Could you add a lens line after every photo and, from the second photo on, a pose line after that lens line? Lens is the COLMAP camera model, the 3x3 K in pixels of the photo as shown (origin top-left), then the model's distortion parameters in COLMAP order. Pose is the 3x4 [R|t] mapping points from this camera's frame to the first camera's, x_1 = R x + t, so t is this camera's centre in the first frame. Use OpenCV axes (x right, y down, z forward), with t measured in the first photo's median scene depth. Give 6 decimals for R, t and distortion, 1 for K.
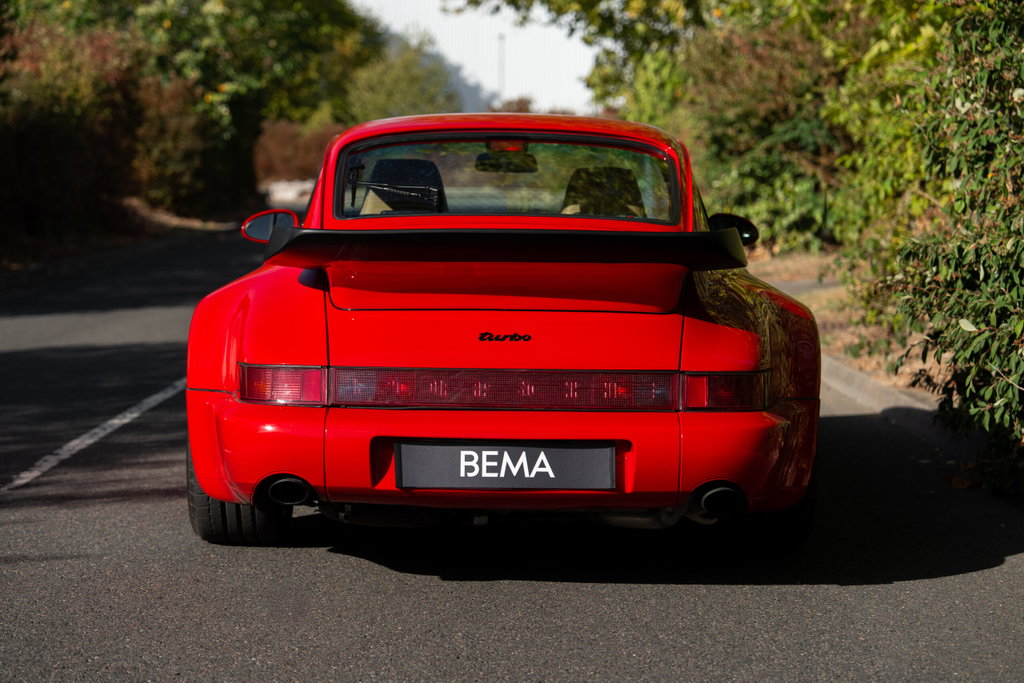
lens RADIAL K [[1987.0, 0, 512.0], [0, 1987.0, 341.5], [0, 0, 1]] dist [-0.004871, -0.349961]
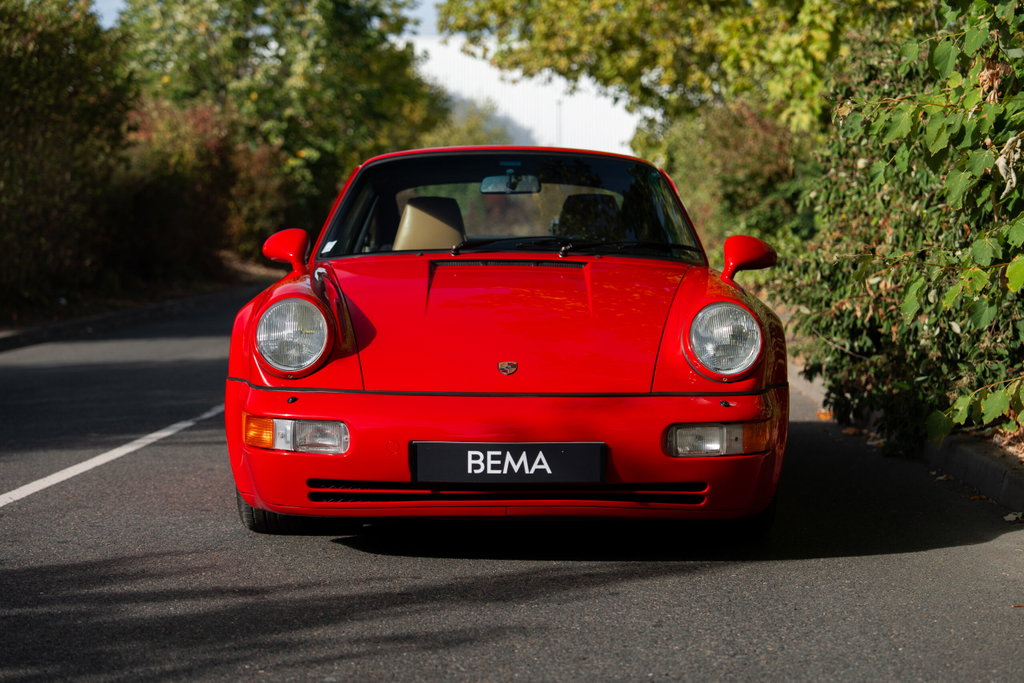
lens RADIAL K [[1987.0, 0, 512.0], [0, 1987.0, 341.5], [0, 0, 1]] dist [-0.004871, -0.349961]
pose [[0.999422, -0.001167, -0.033975, 0.012156], [0.000137, 0.999541, -0.030309, 0.015675], [0.033995, 0.030287, 0.998963, -0.139519]]
